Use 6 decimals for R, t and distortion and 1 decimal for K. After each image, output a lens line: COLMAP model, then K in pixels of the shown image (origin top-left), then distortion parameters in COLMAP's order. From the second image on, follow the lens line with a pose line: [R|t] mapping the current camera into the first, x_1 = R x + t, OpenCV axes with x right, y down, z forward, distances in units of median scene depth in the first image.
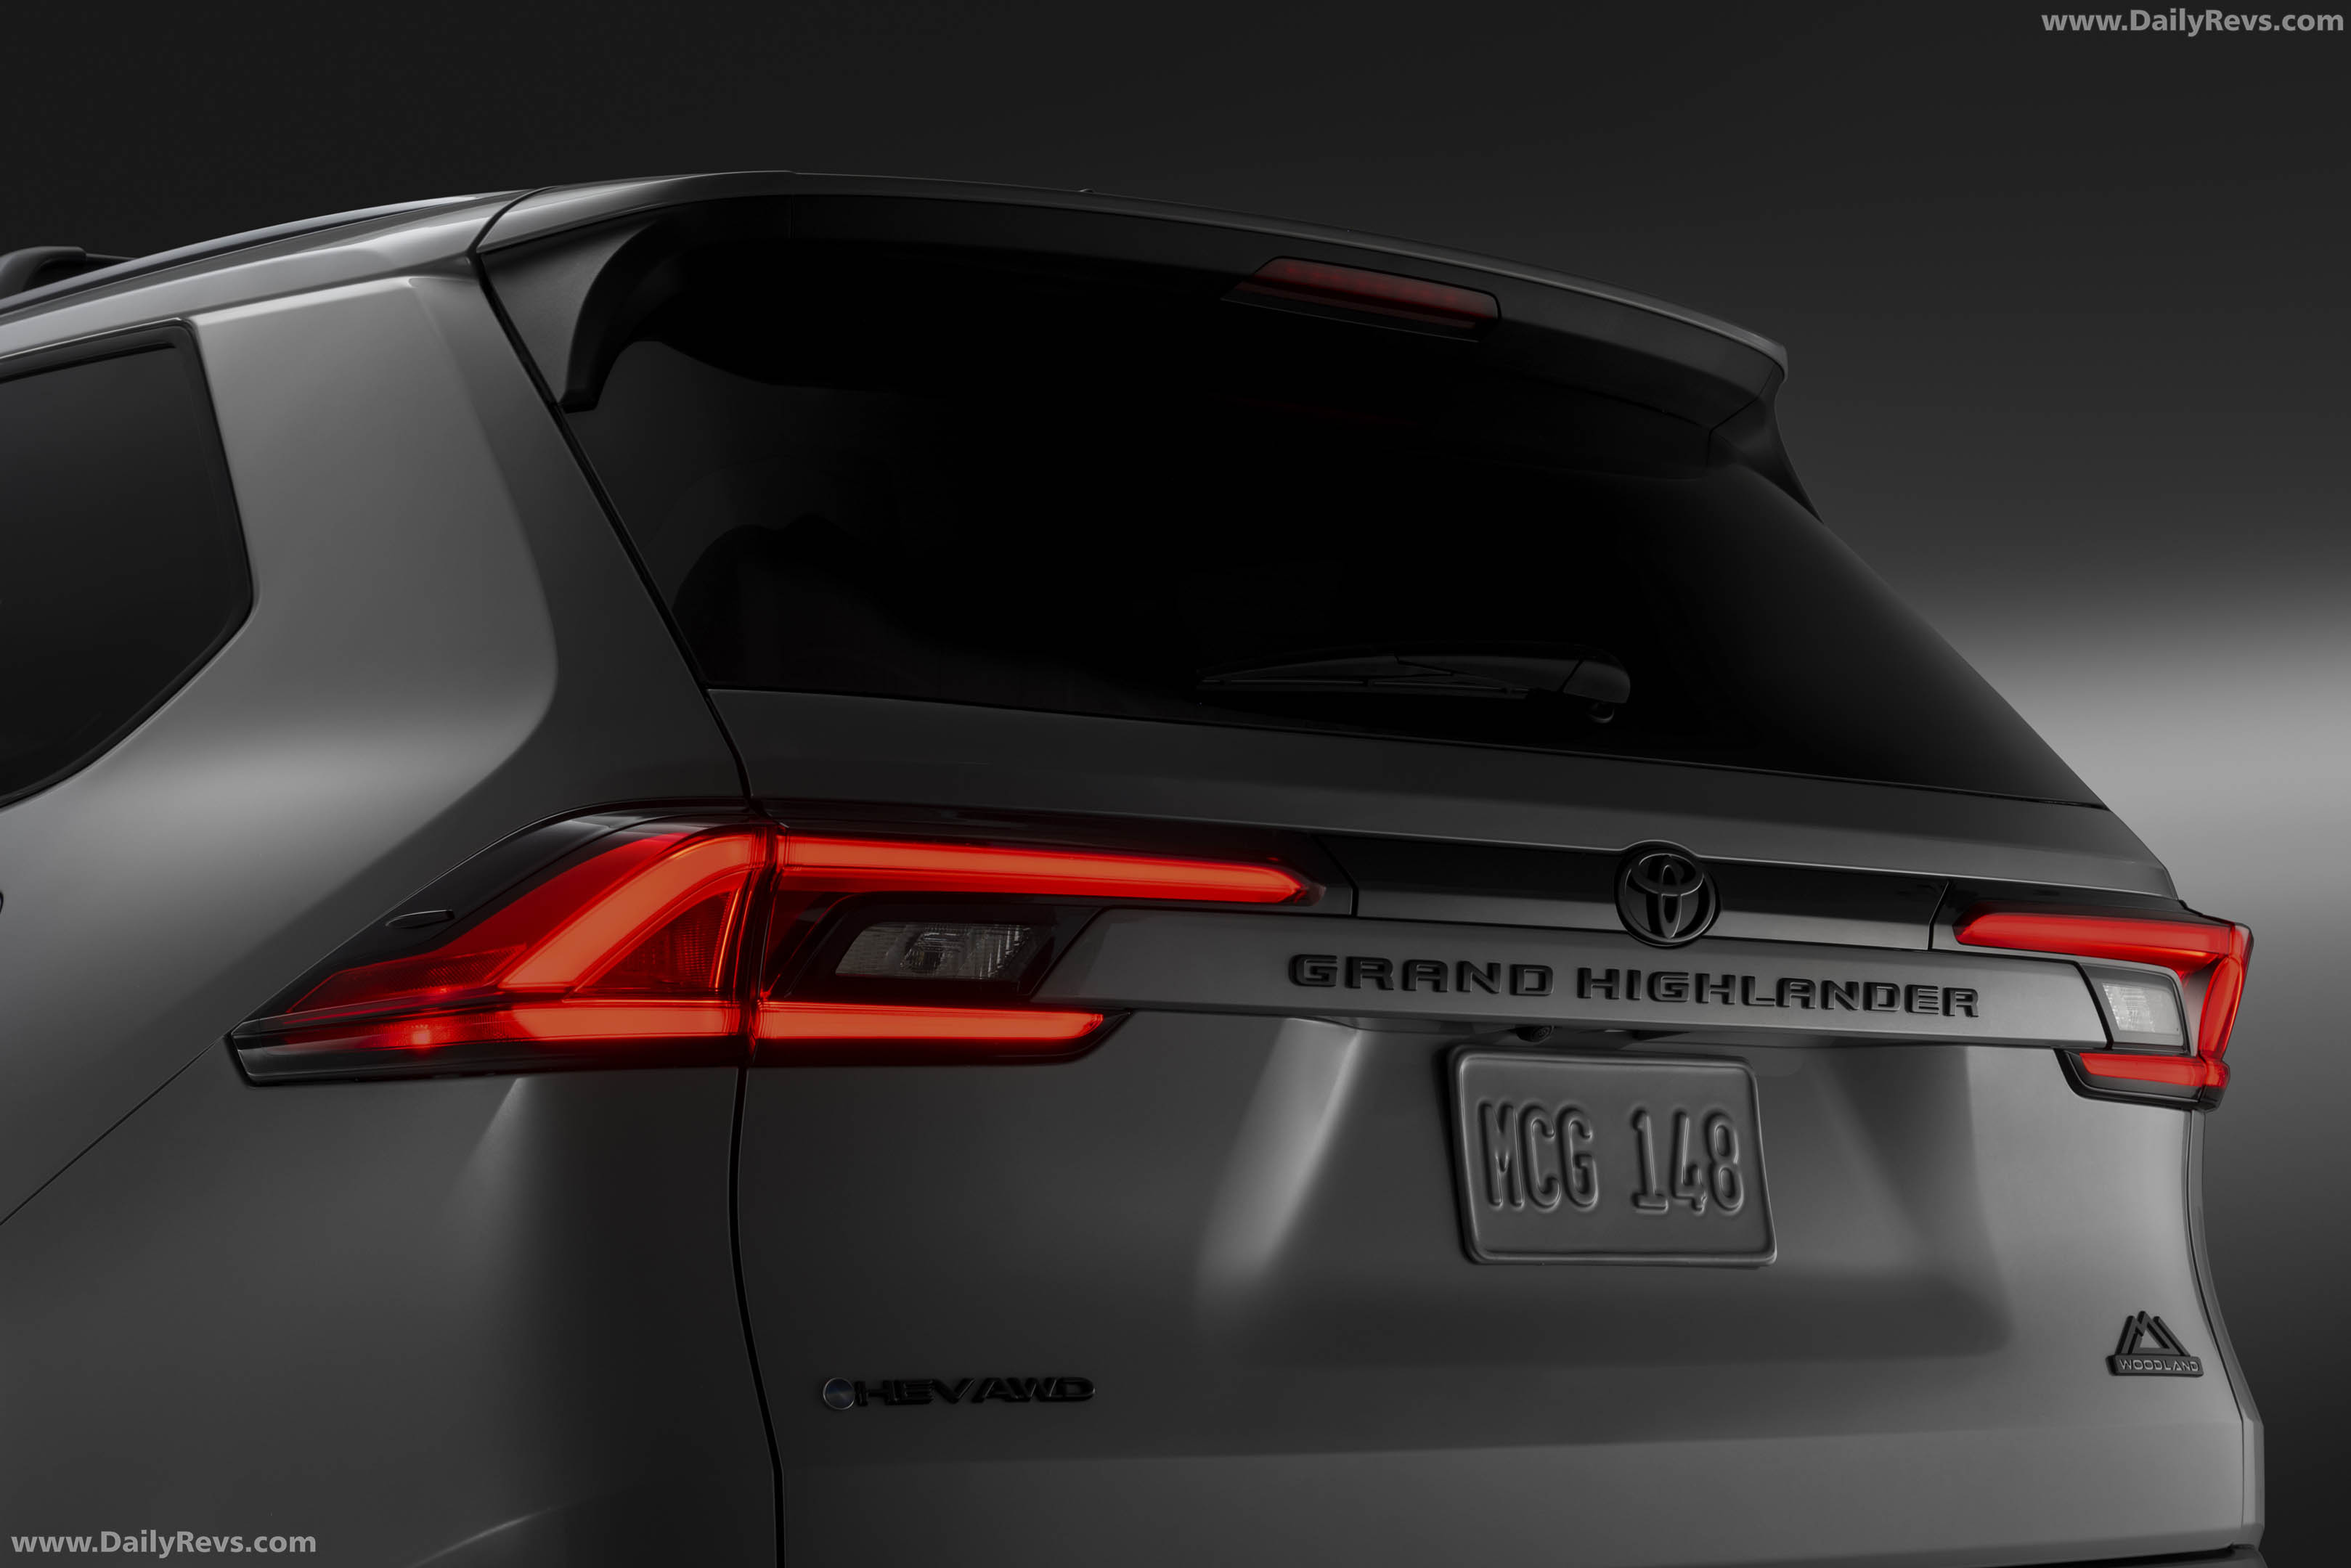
lens RADIAL K [[4808.1, 0, 1177.4], [0, 4808.1, 783.1], [0, 0, 1]] dist [0.002899, 0.000000]
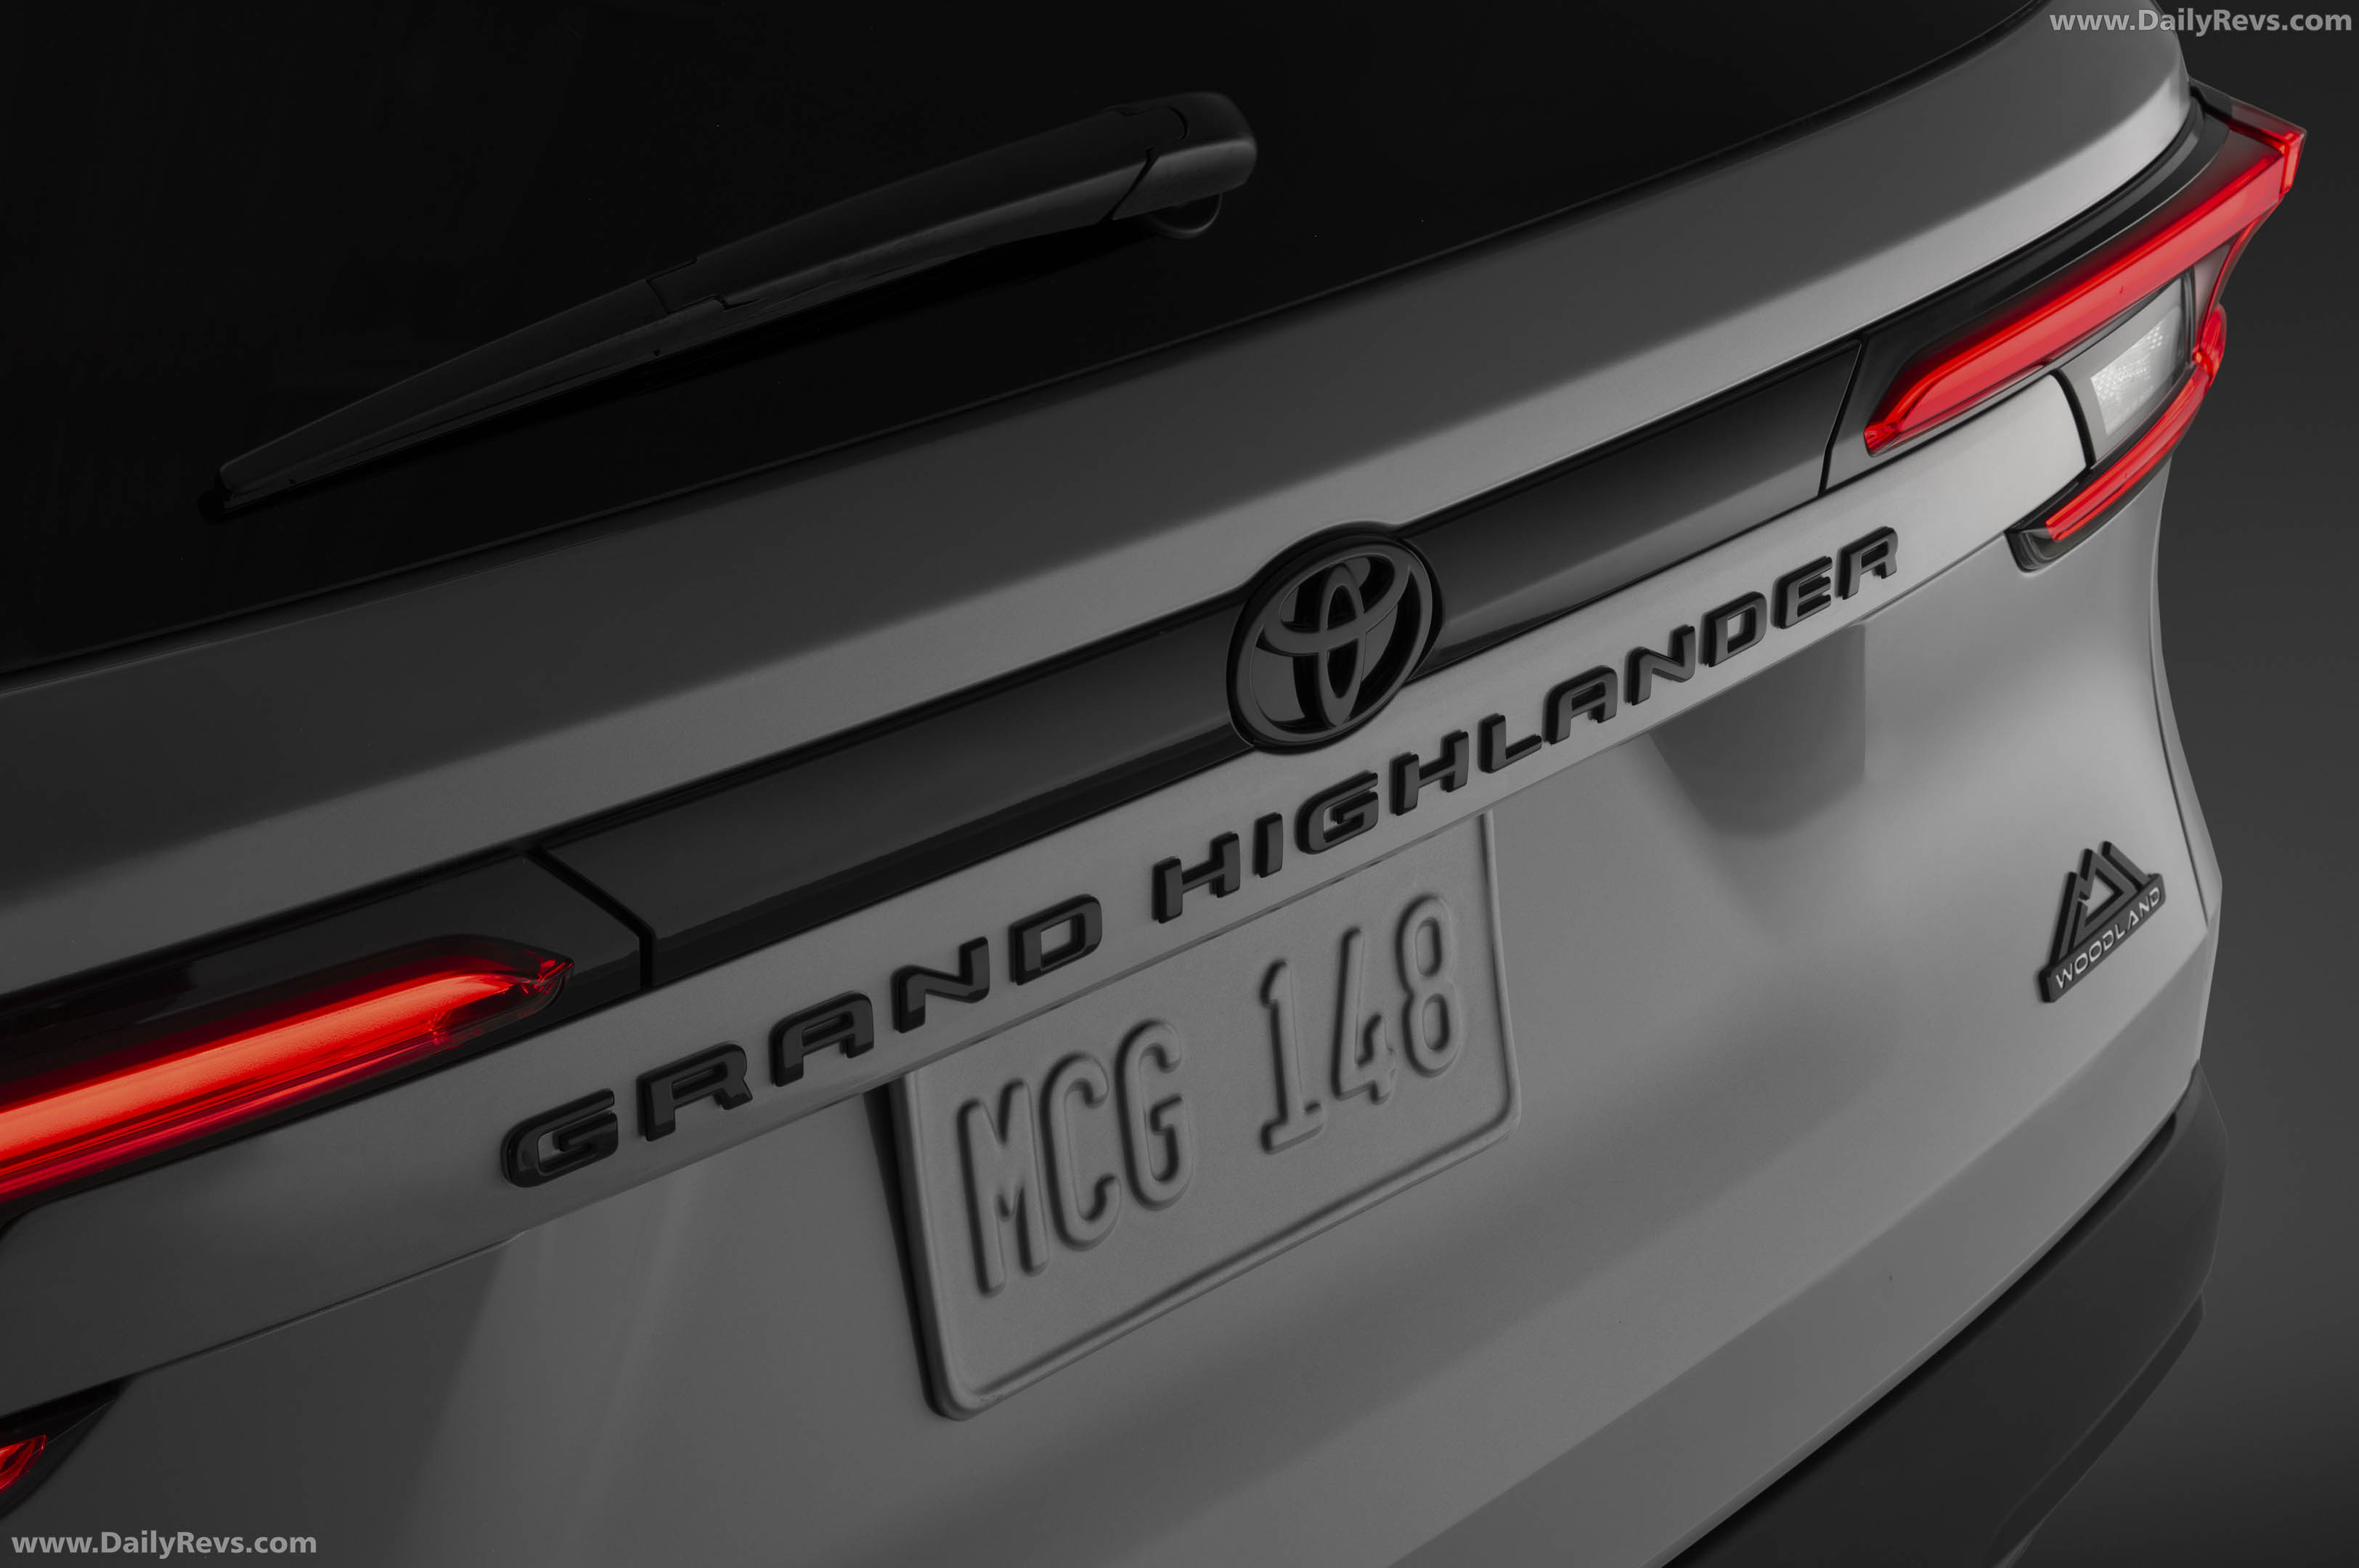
lens RADIAL K [[3865.7, 0, 1180.3], [0, 3865.7, 782.8], [0, 0, 1]] dist [-0.021334, 0.000000]
pose [[0.994283, -0.064806, 0.084865, 0.053813], [0.011515, 0.855211, 0.518153, -0.161722], [-0.106157, -0.514213, 0.851067, 0.673106]]
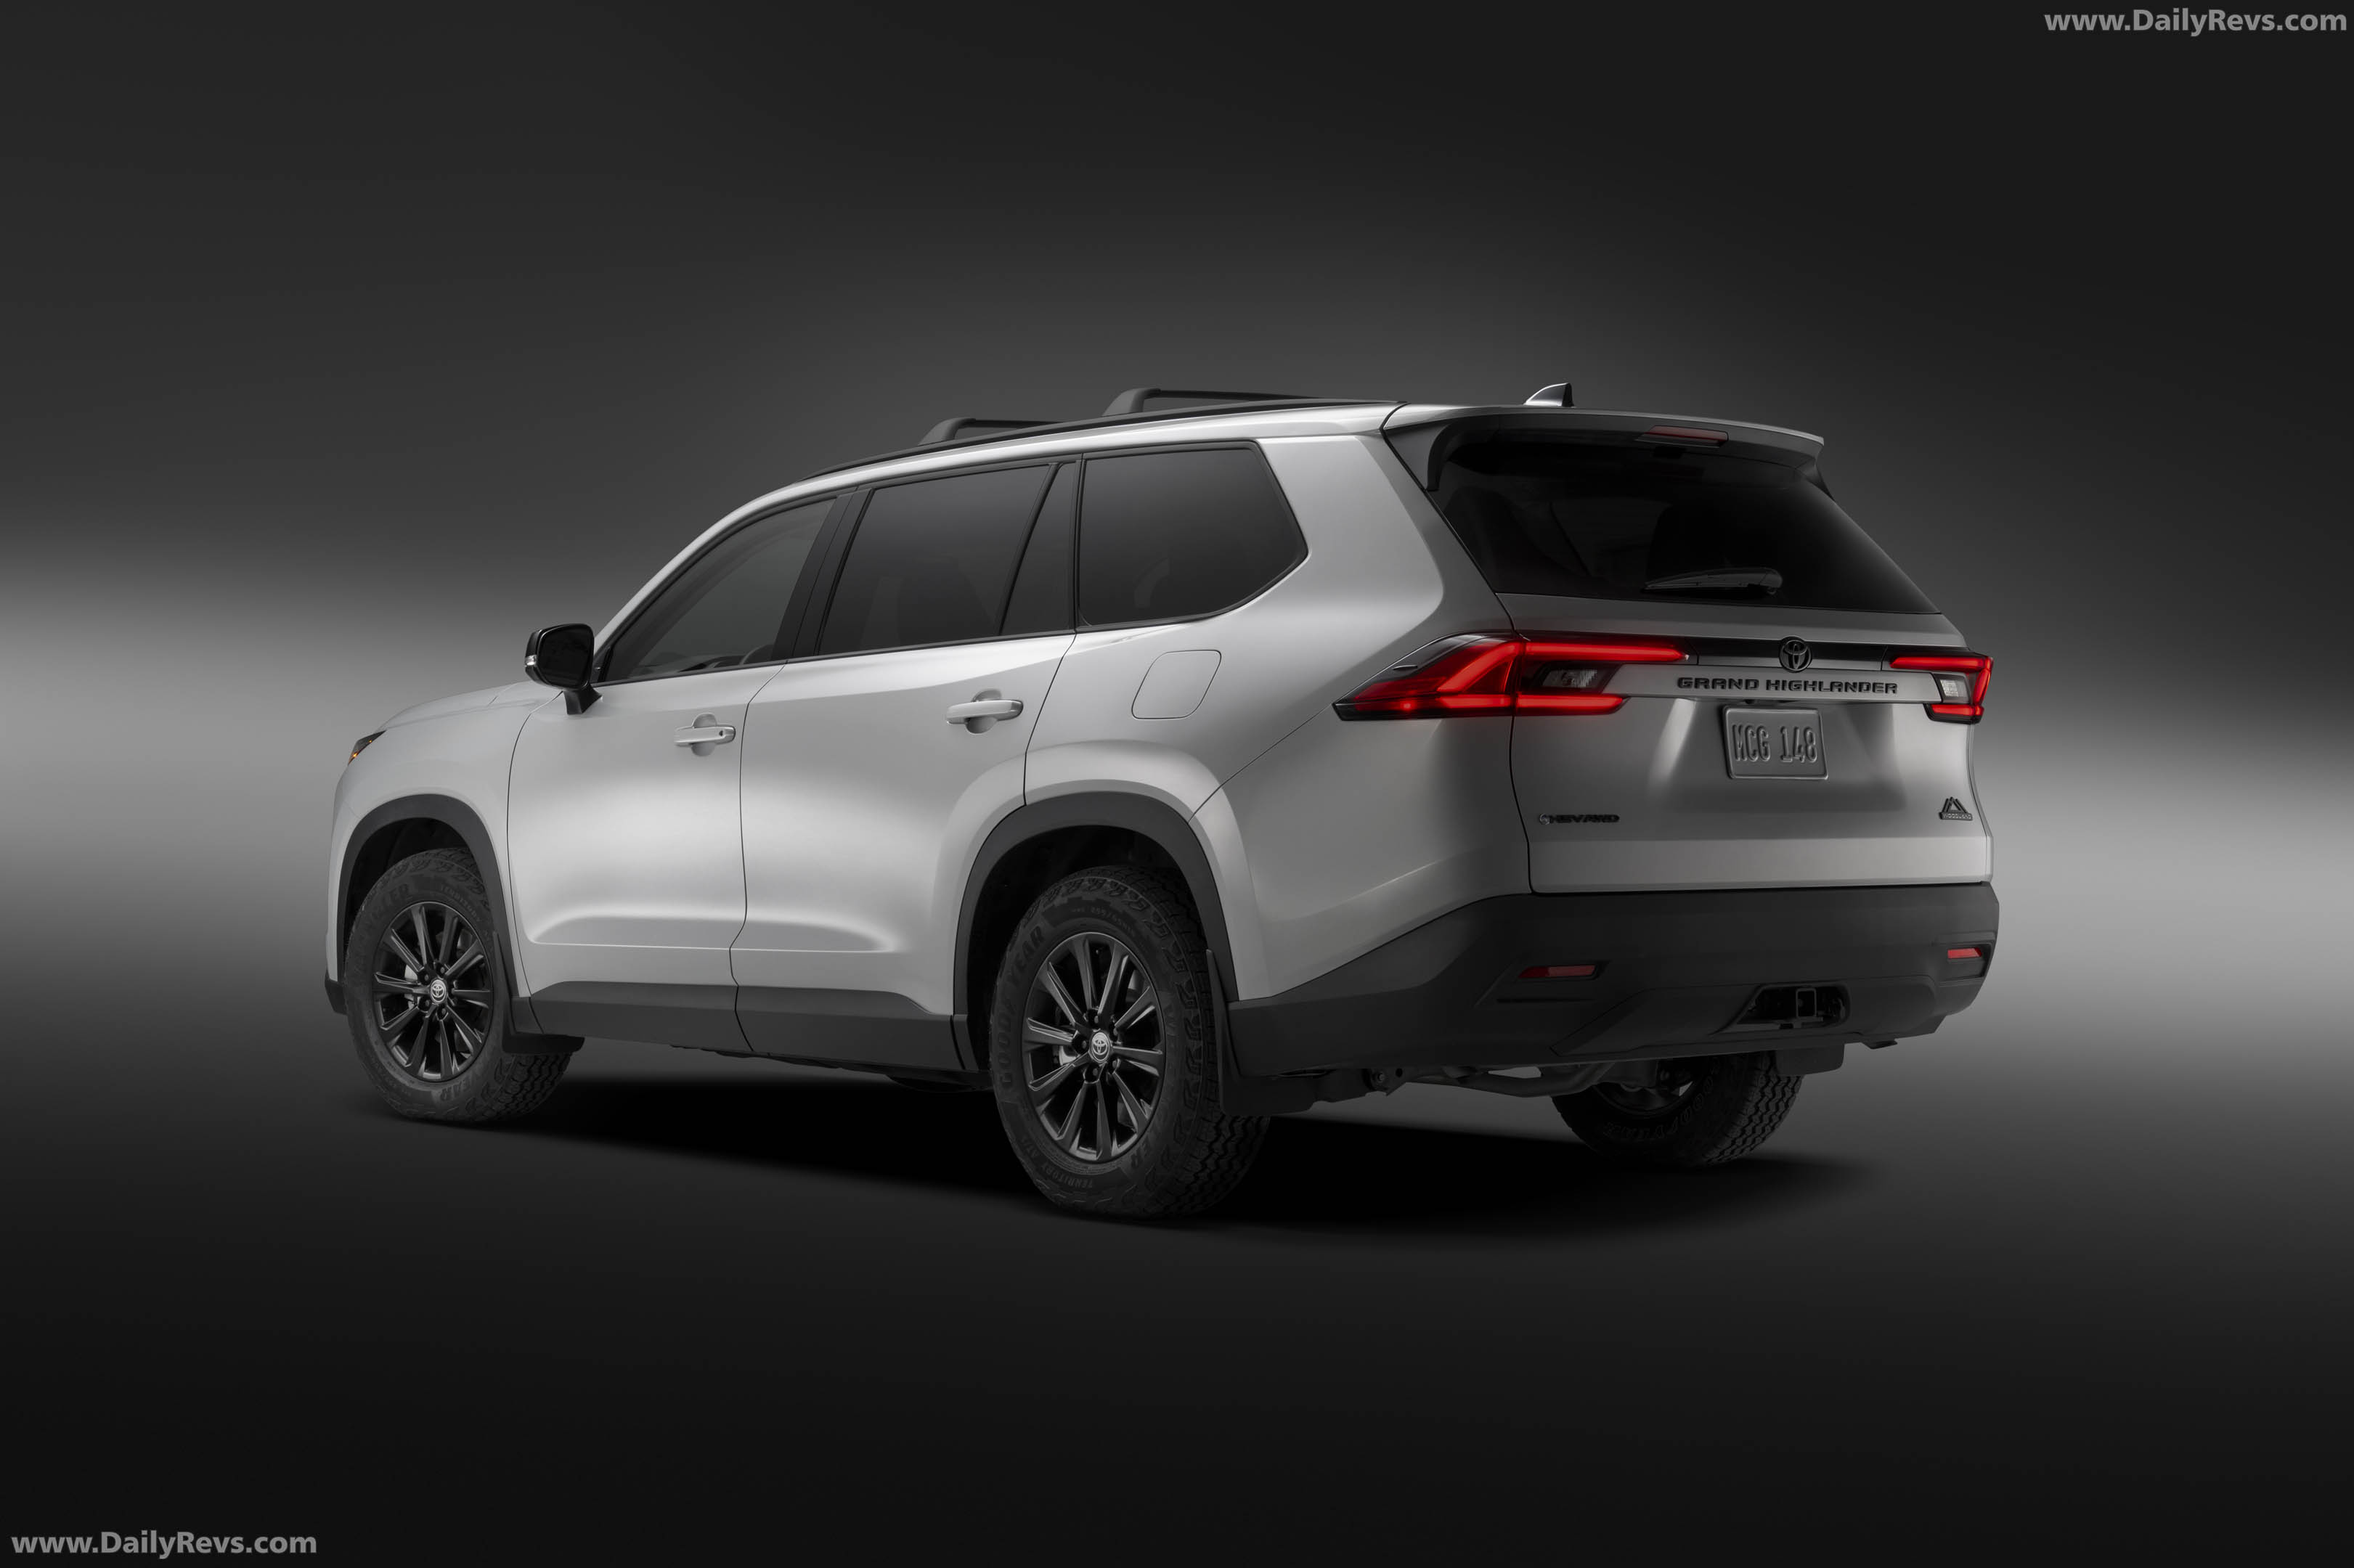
lens RADIAL K [[3732.0, 0, 1166.1], [0, 3732.0, 781.7], [0, 0, 1]] dist [0.137744, 0.000000]
pose [[0.999969, 0.002315, 0.007466, -0.301751], [-0.003039, 0.995133, 0.098491, -0.124634], [-0.007202, -0.098511, 0.995110, -1.294321]]
